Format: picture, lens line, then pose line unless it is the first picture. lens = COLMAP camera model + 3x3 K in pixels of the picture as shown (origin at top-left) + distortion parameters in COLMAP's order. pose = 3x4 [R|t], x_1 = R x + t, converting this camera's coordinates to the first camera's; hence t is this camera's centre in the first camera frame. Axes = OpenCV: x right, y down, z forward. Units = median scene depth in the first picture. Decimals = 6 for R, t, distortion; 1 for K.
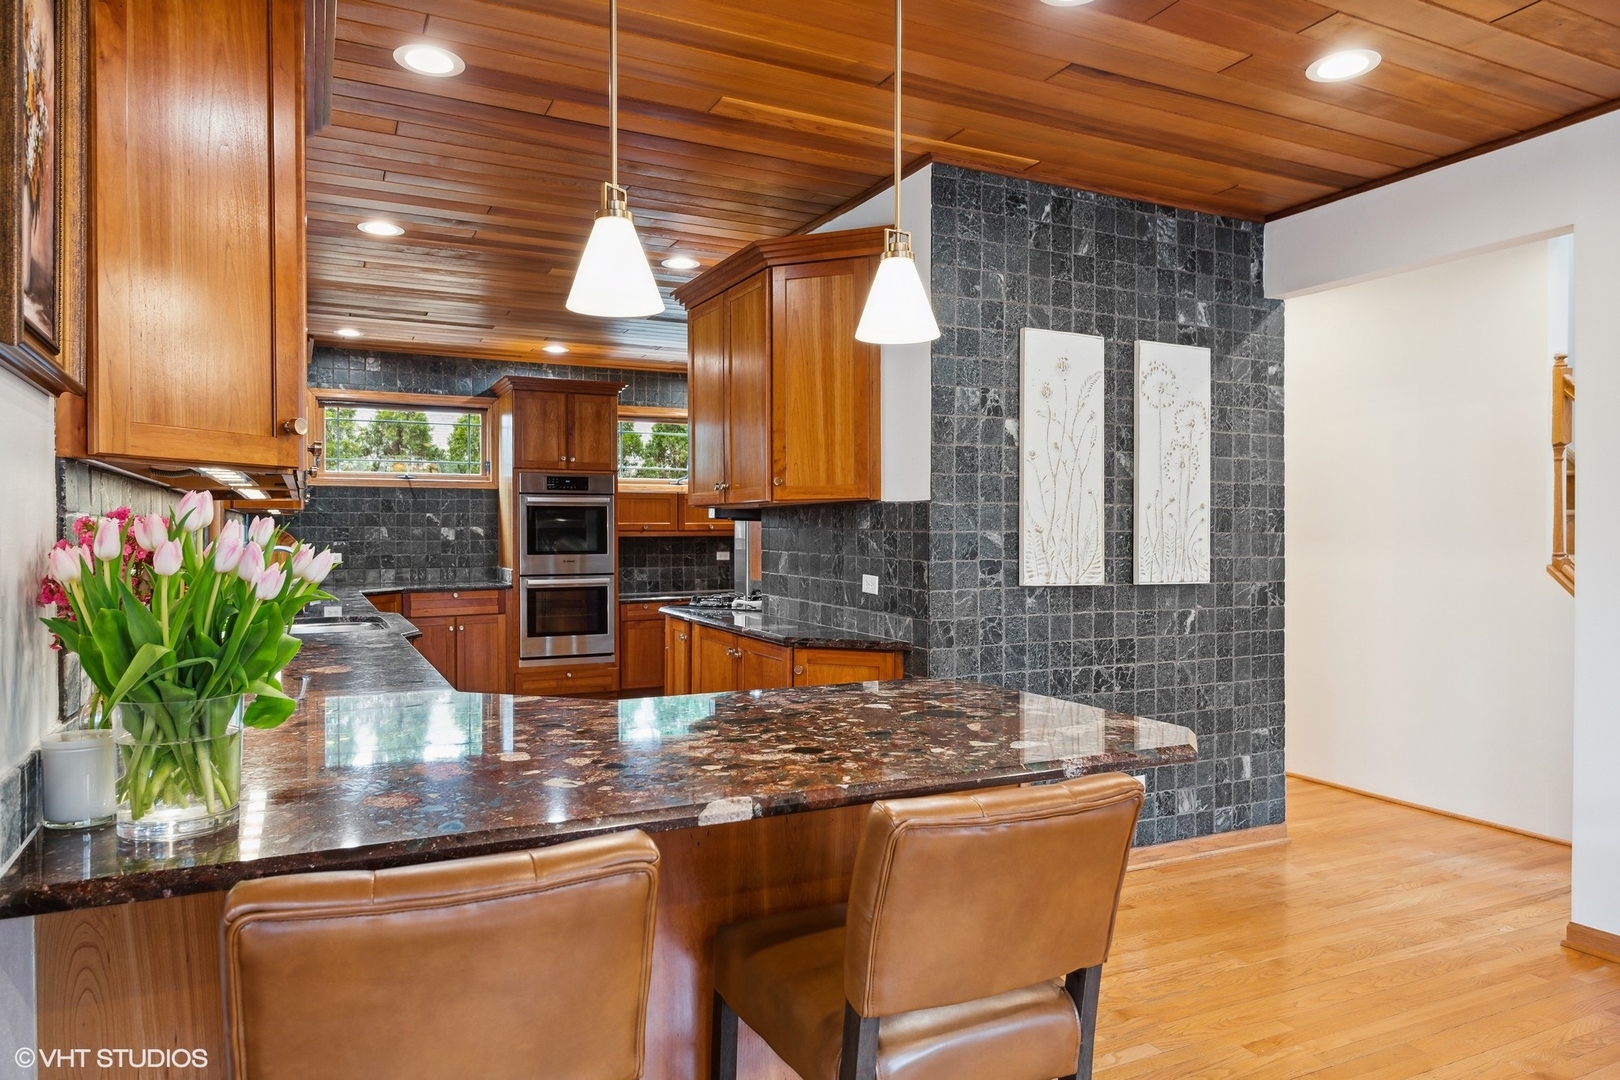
lens RADIAL K [[1062.2, 0, 818.7], [0, 1062.2, 536.4], [0, 0, 1]] dist [0.017730, -0.002301]
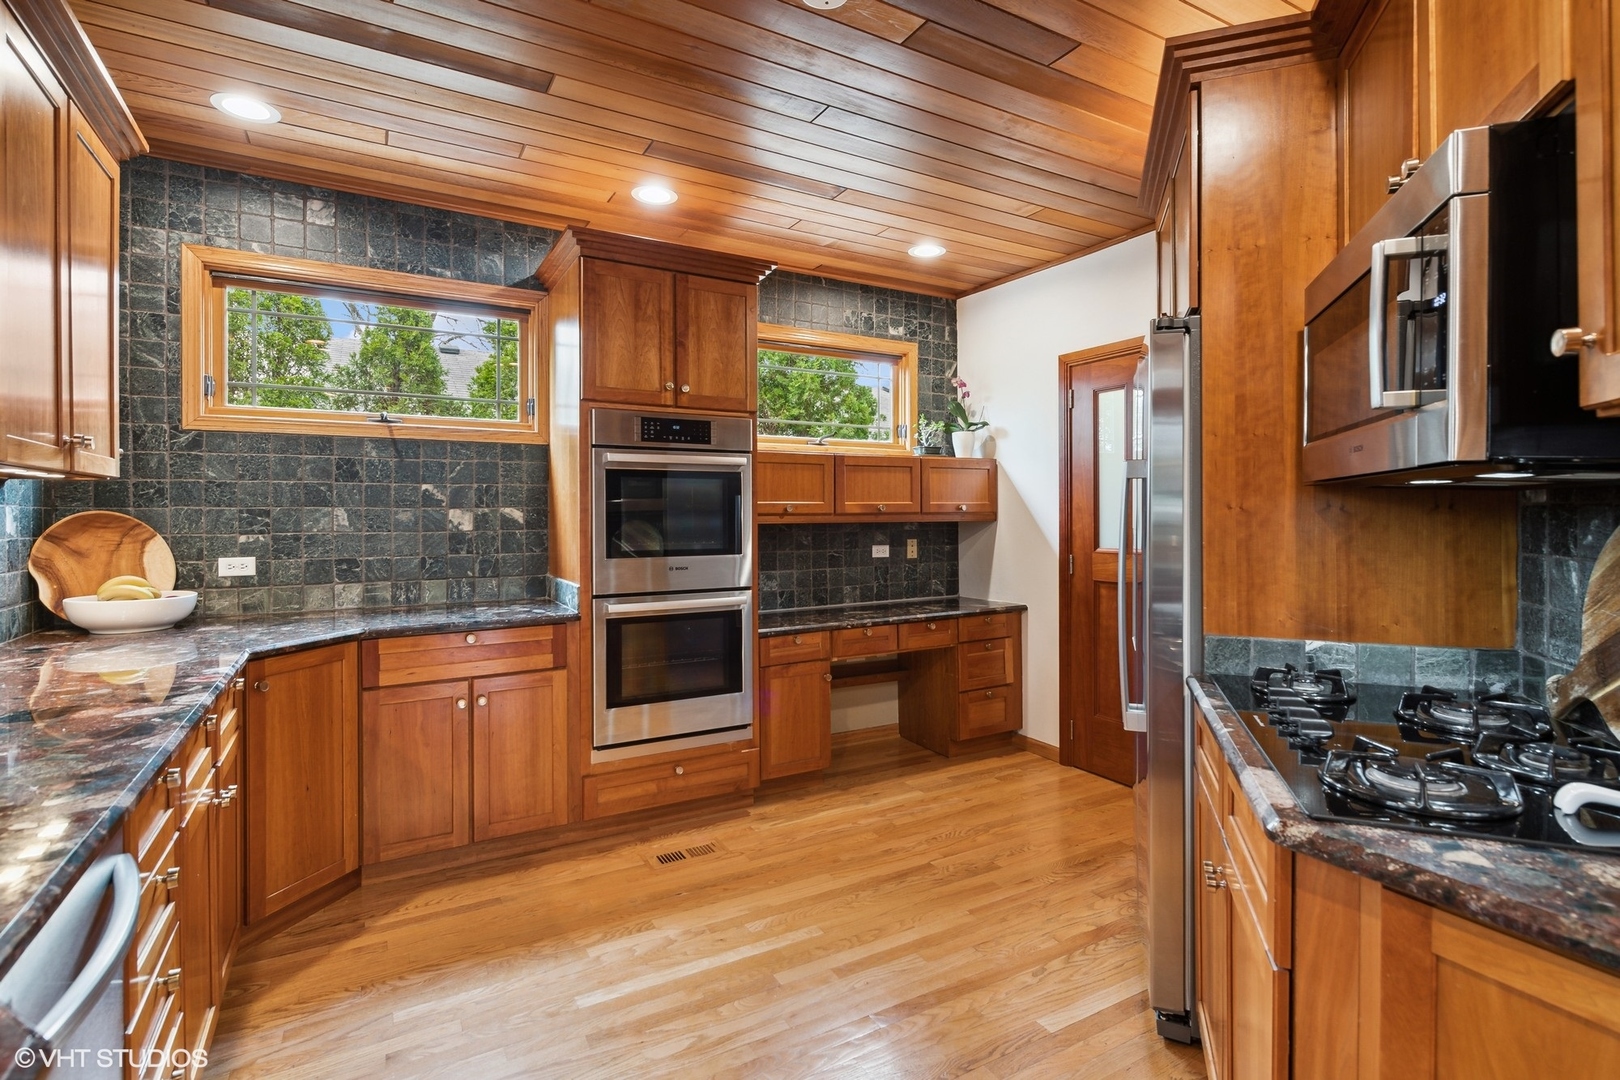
lens RADIAL K [[799.5, 0, 827.7], [0, 799.5, 512.7], [0, 0, 1]] dist [0.004106, -0.000399]
pose [[0.997474, -0.000982, 0.071022, -0.321803], [0.001507, 0.999972, -0.007343, -0.005160], [-0.071013, 0.007432, 0.997448, 0.985158]]
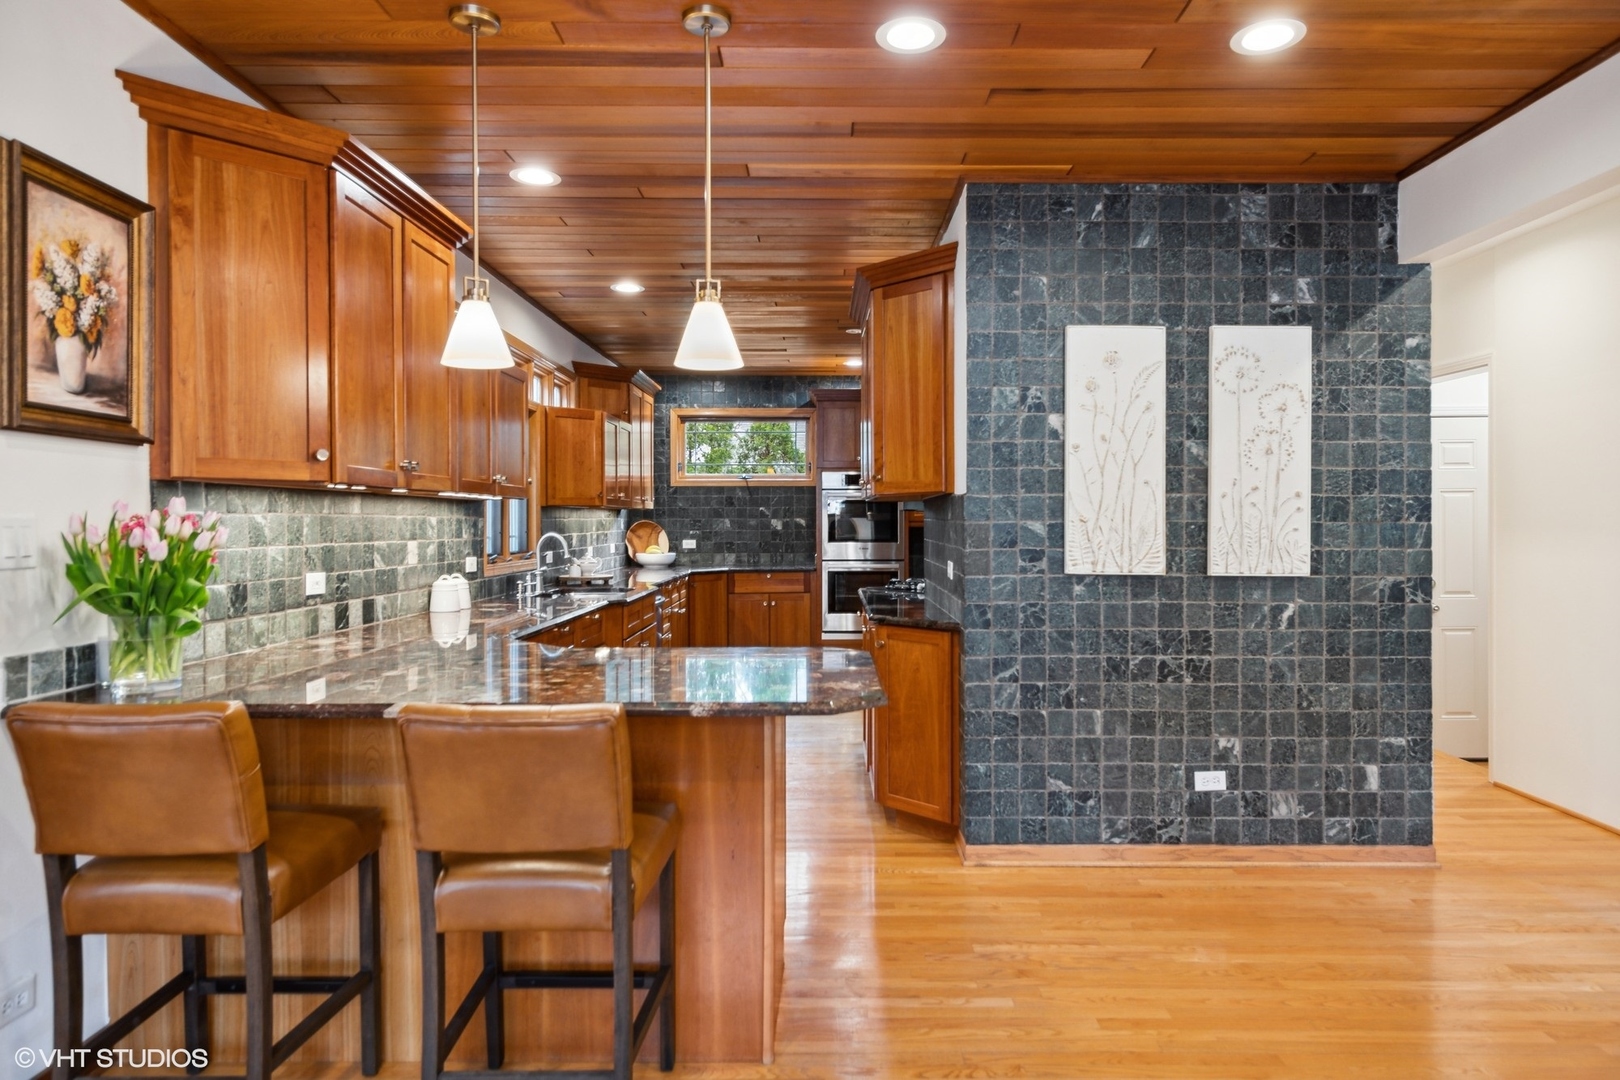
lens RADIAL K [[1024.6, 0, 818.0], [0, 1024.6, 526.2], [0, 0, 1]] dist [0.015821, -0.003779]
pose [[0.893410, 0.000283, -0.449242, 0.370471], [-0.000709, 0.999999, -0.000780, 0.000904], [0.449242, 0.001015, 0.893410, -0.006617]]
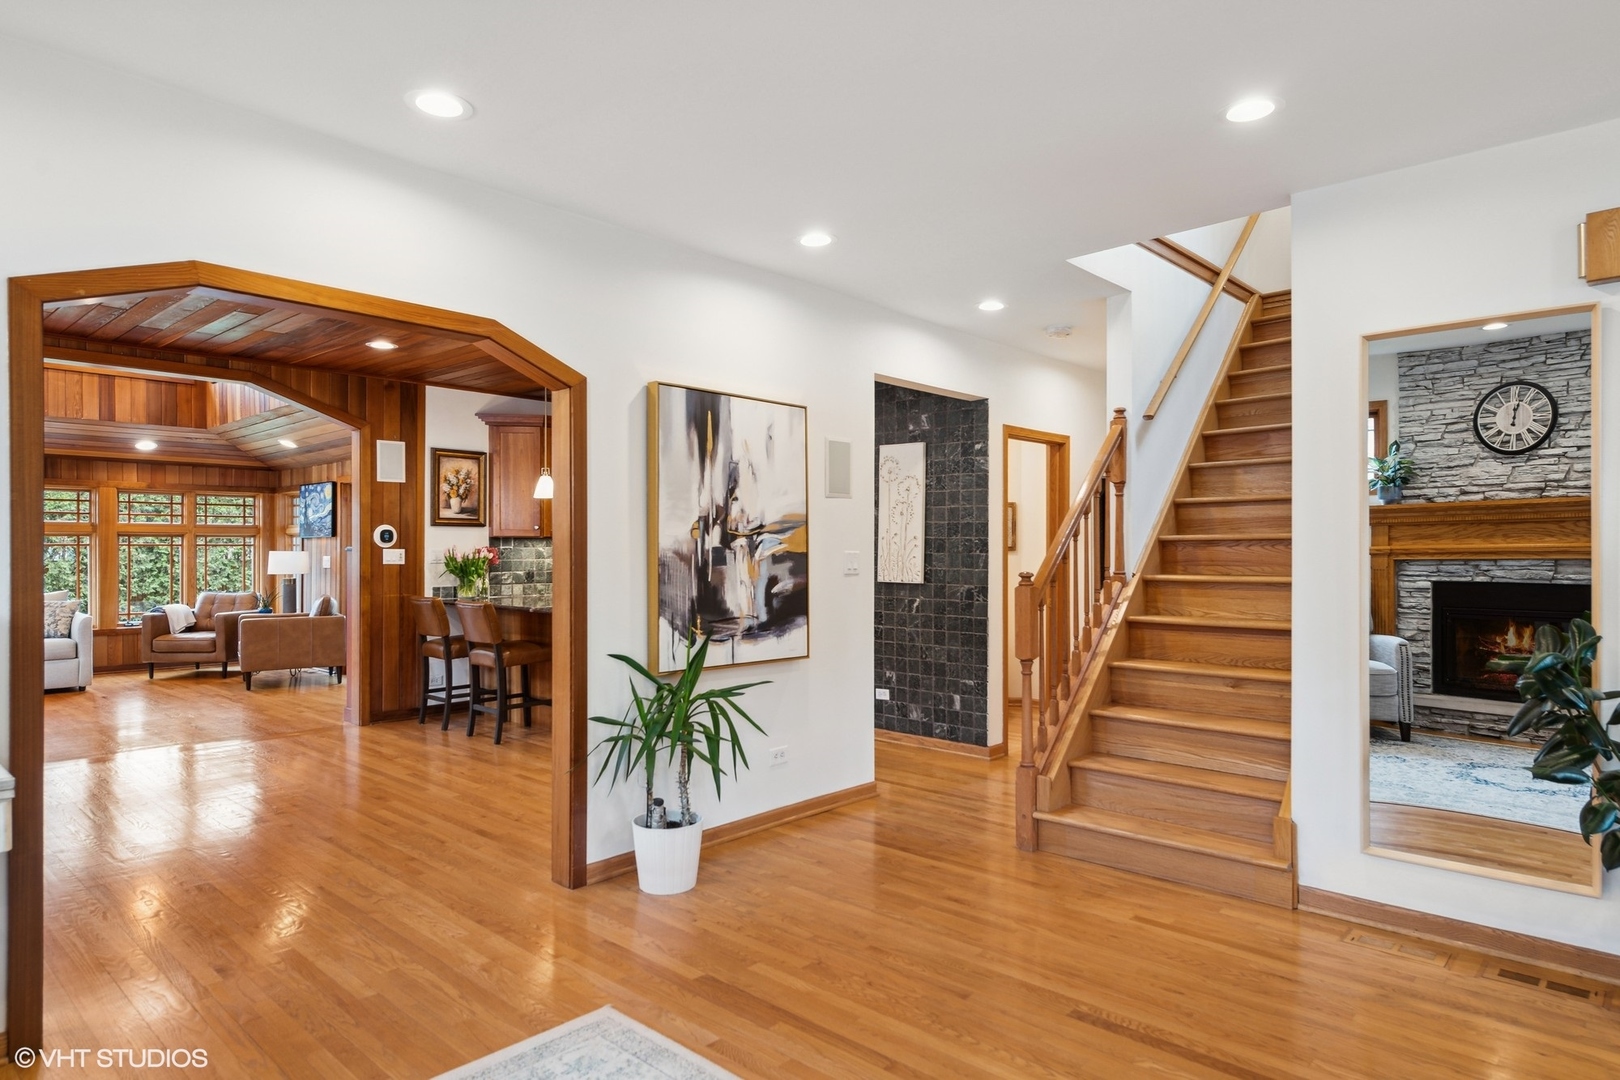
lens RADIAL K [[918.5, 0, 807.7], [0, 918.5, 545.7], [0, 0, 1]] dist [-0.000888, 0.000028]
pose [[0.352059, -0.003033, -0.935973, 1.579788], [-0.007418, 0.999954, -0.006030, -0.004844], [0.935948, 0.009066, 0.352020, 0.313199]]
